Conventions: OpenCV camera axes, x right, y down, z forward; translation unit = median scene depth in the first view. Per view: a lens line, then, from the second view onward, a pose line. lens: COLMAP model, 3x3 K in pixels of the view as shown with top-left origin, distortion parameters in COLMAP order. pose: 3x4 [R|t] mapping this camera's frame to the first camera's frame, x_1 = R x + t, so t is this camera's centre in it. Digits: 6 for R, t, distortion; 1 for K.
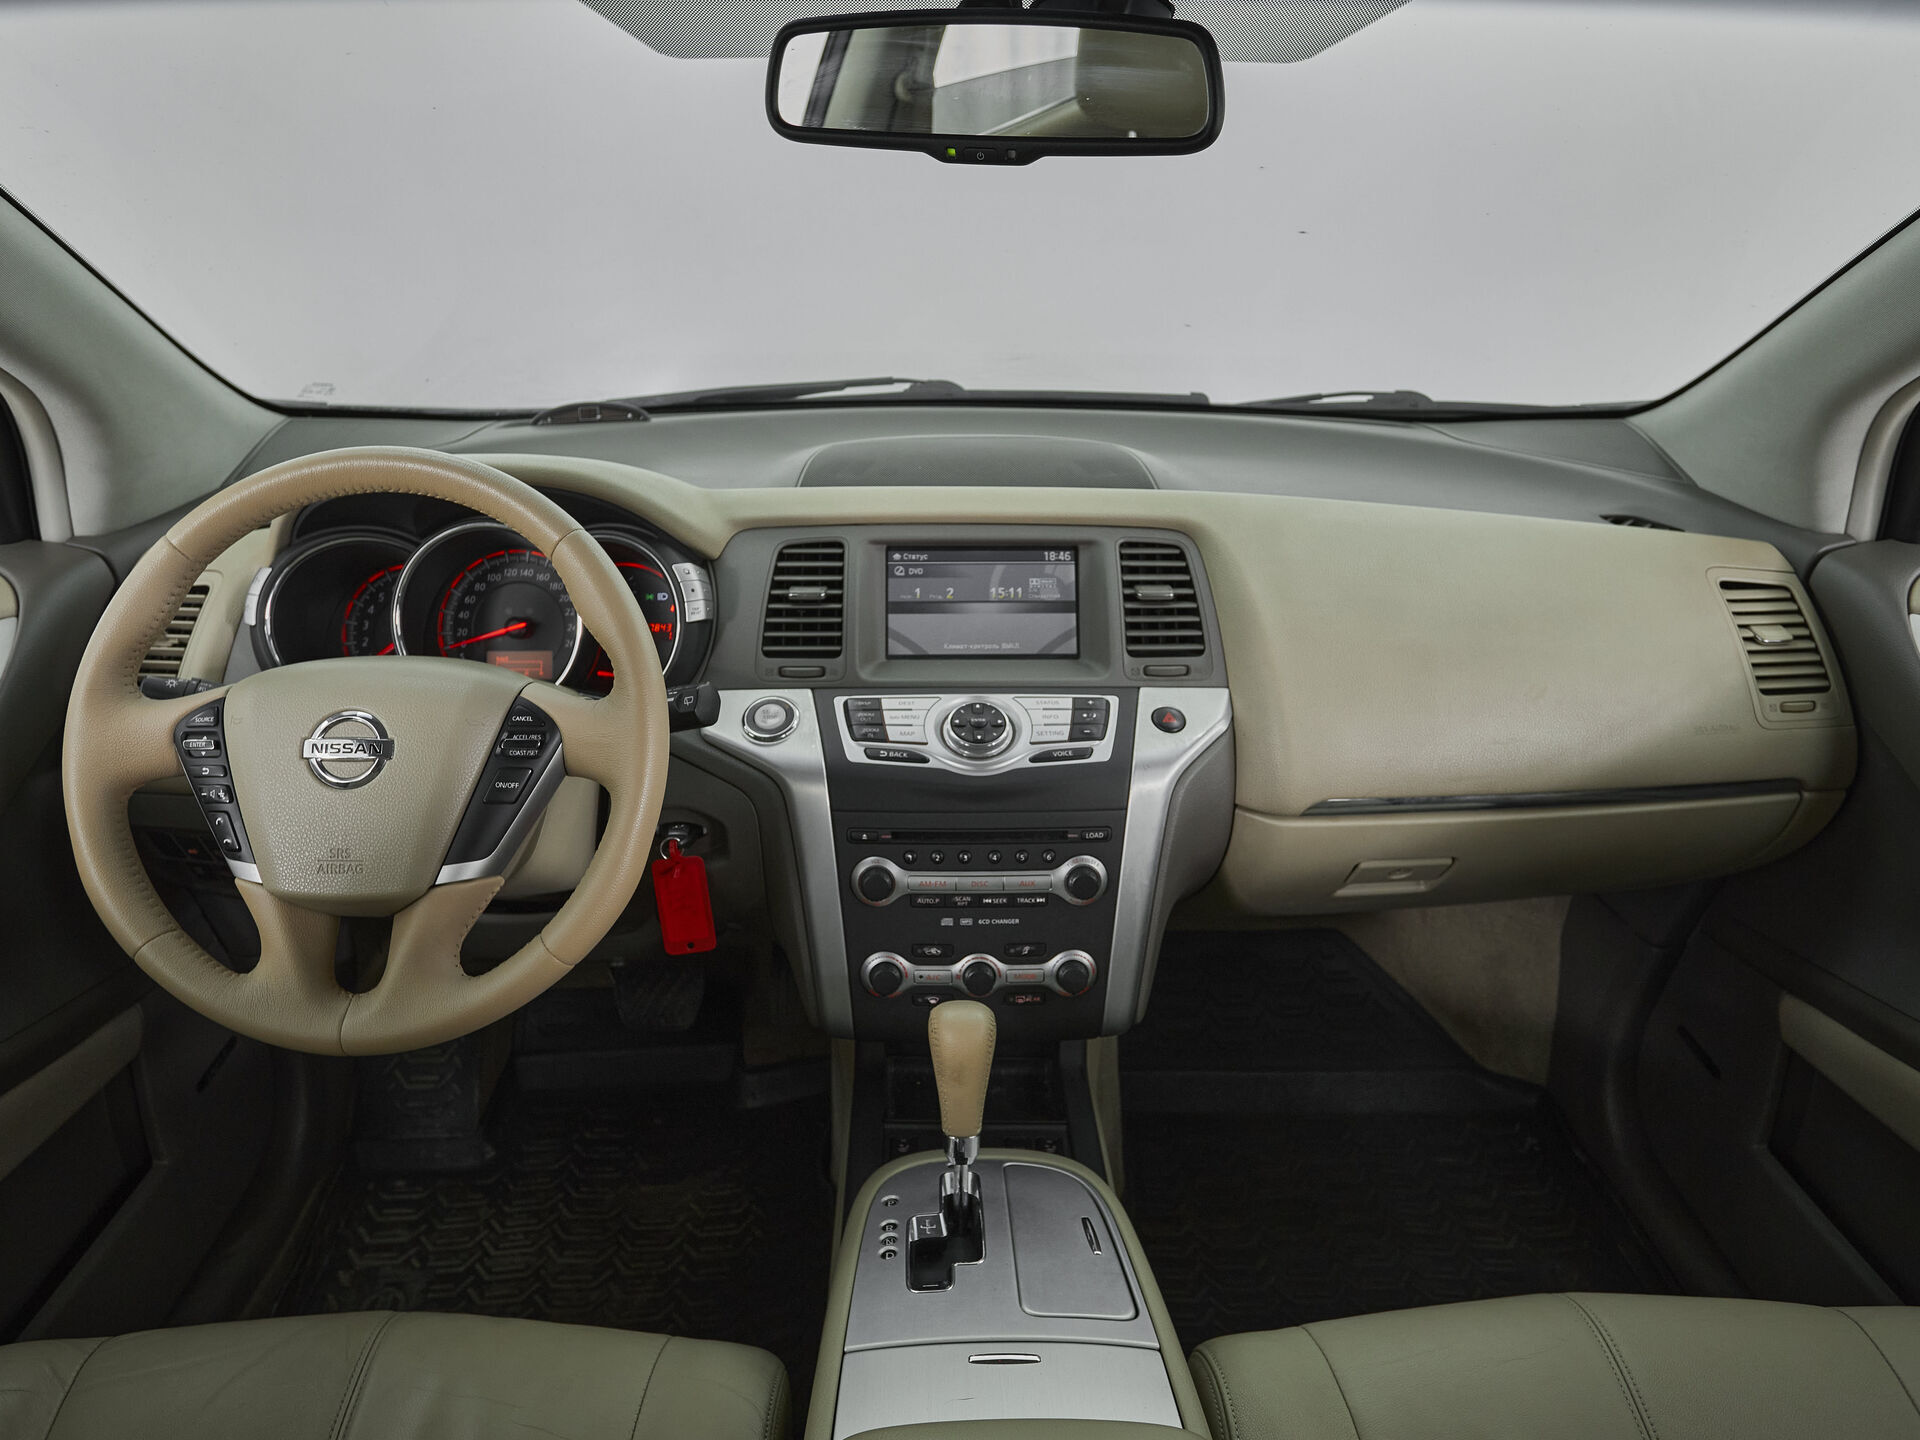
lens RADIAL K [[1279.9, 0, 946.5], [0, 1279.9, 721.1], [0, 0, 1]] dist [-0.075972, 0.051641]
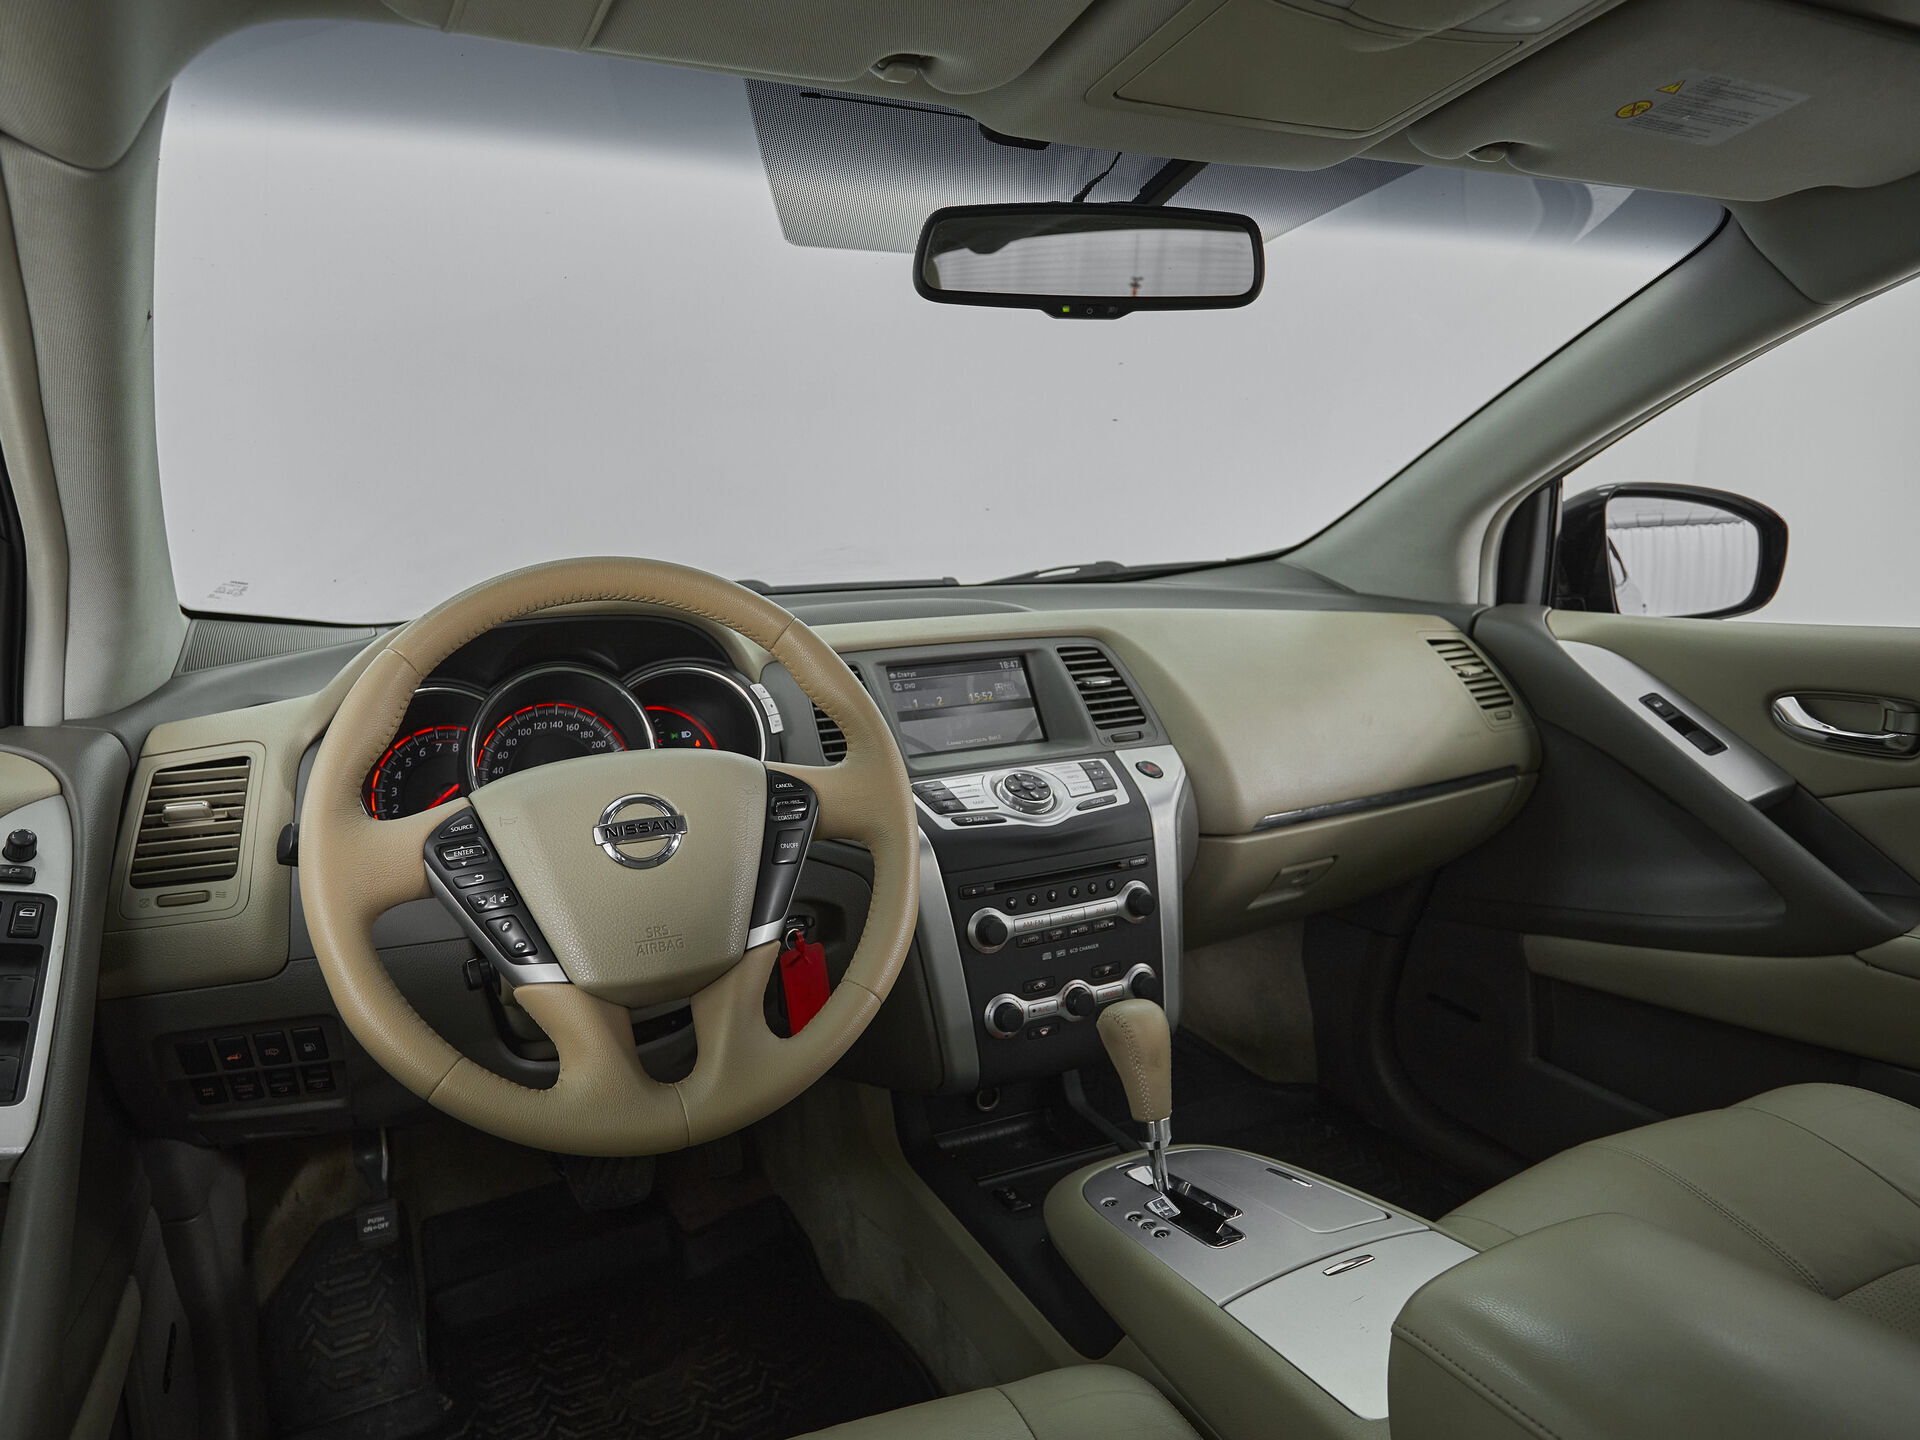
lens RADIAL K [[1129.1, 0, 843.1], [0, 1129.1, 712.7], [0, 0, 1]] dist [0.009943, -0.001252]
pose [[0.925156, -0.095065, 0.367489, -0.494663], [0.174951, 0.965961, -0.190558, 0.100987], [-0.336864, 0.240588, 0.910296, 0.076192]]
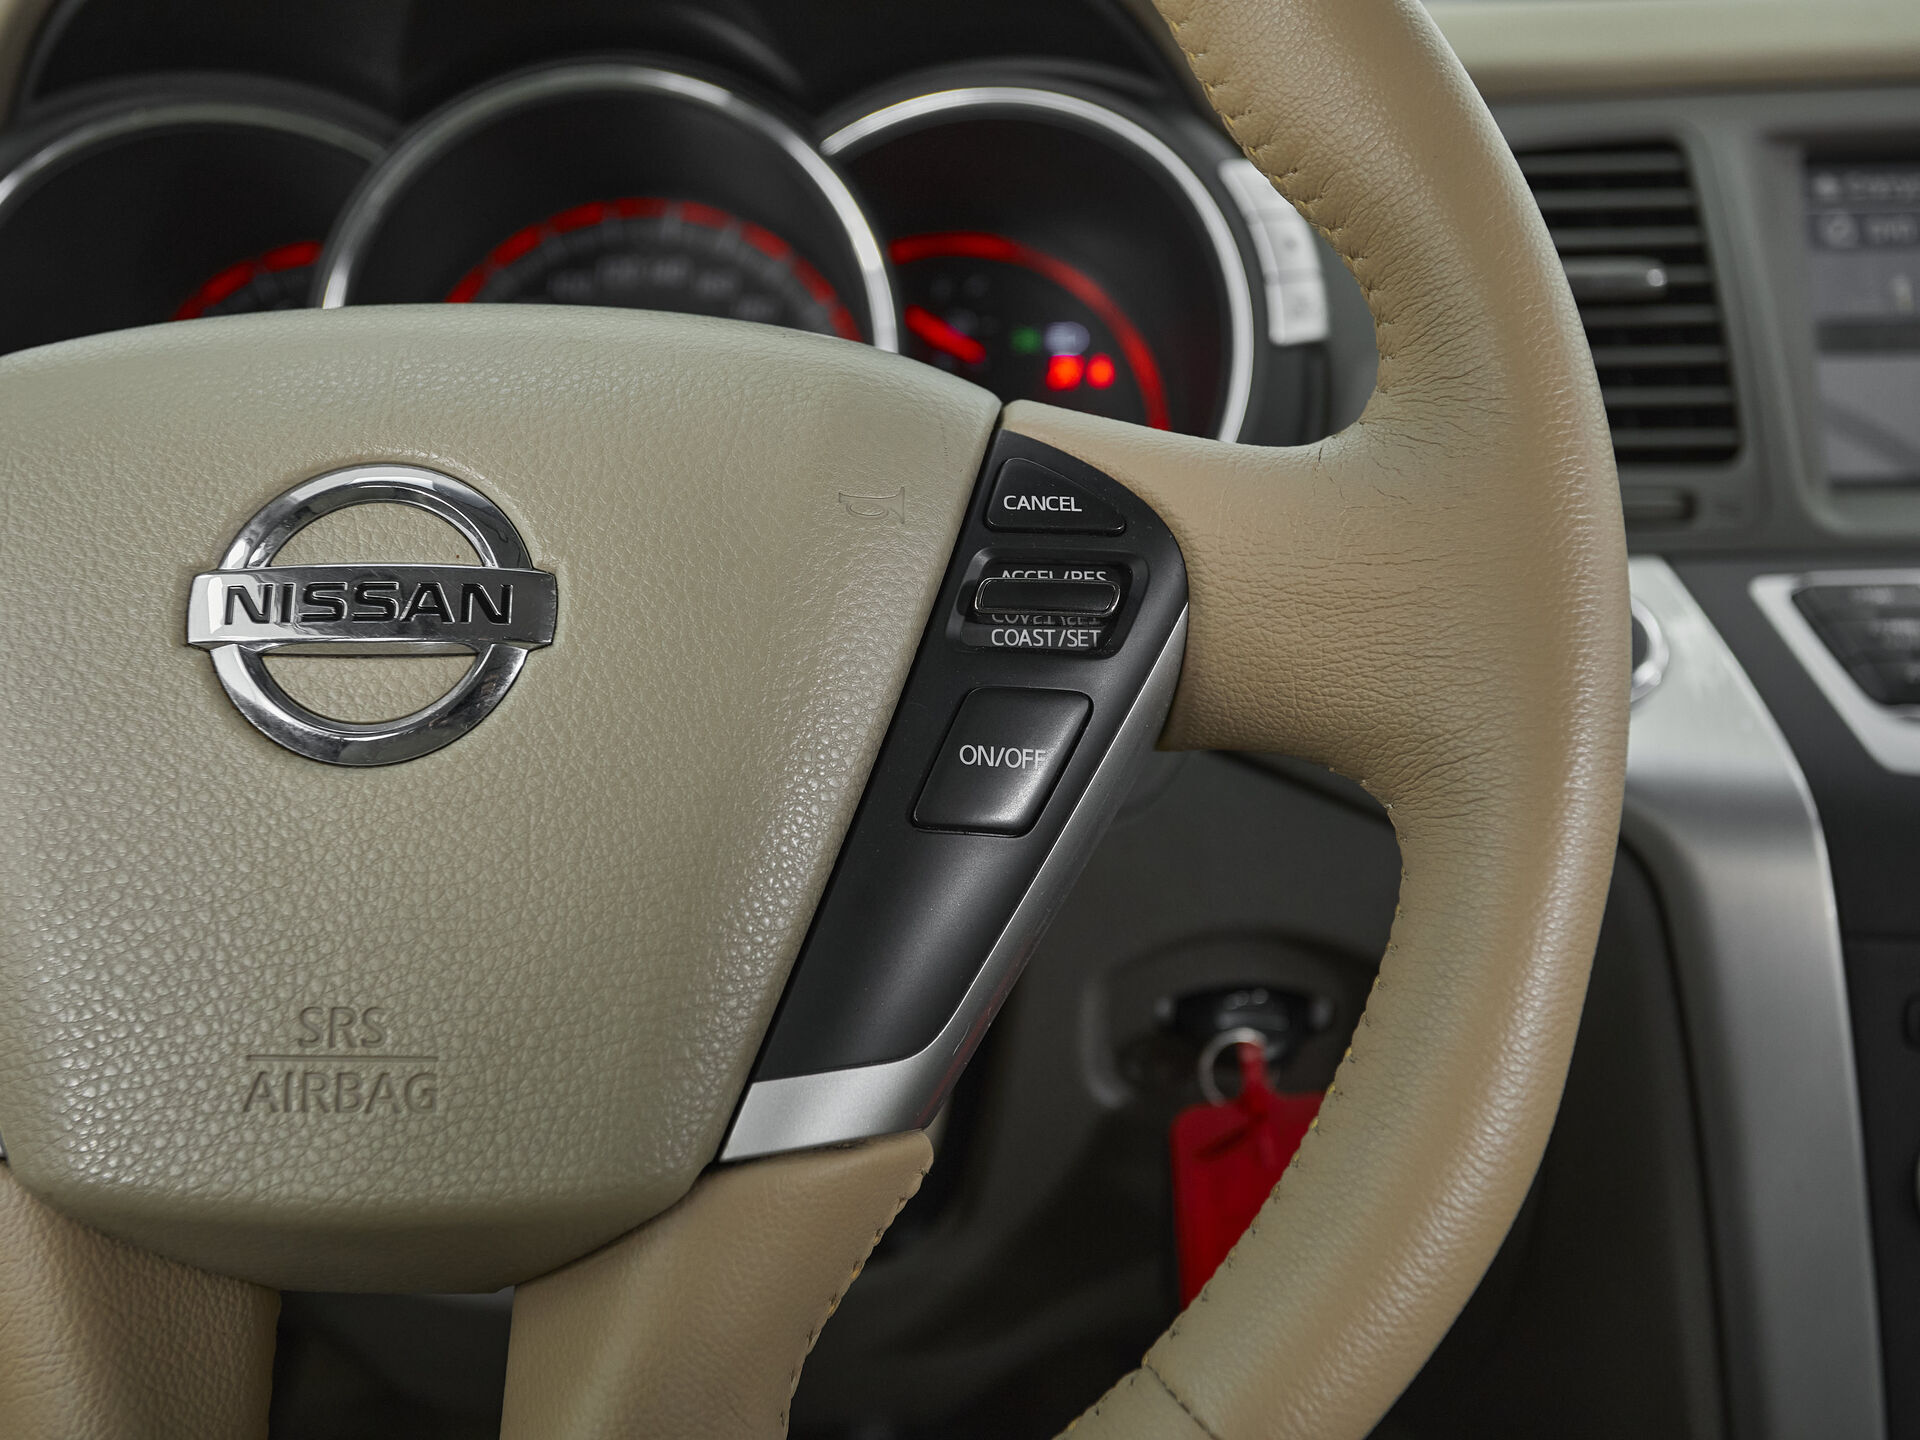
lens RADIAL K [[2374.4, 0, 852.1], [0, 2374.4, 728.7], [0, 0, 1]] dist [0.036268, 0.000000]
pose [[0.998633, -0.003203, -0.052165, -0.270950], [-0.001316, 0.996262, -0.086370, 0.065832], [0.052247, 0.086320, 0.994897, 0.411507]]
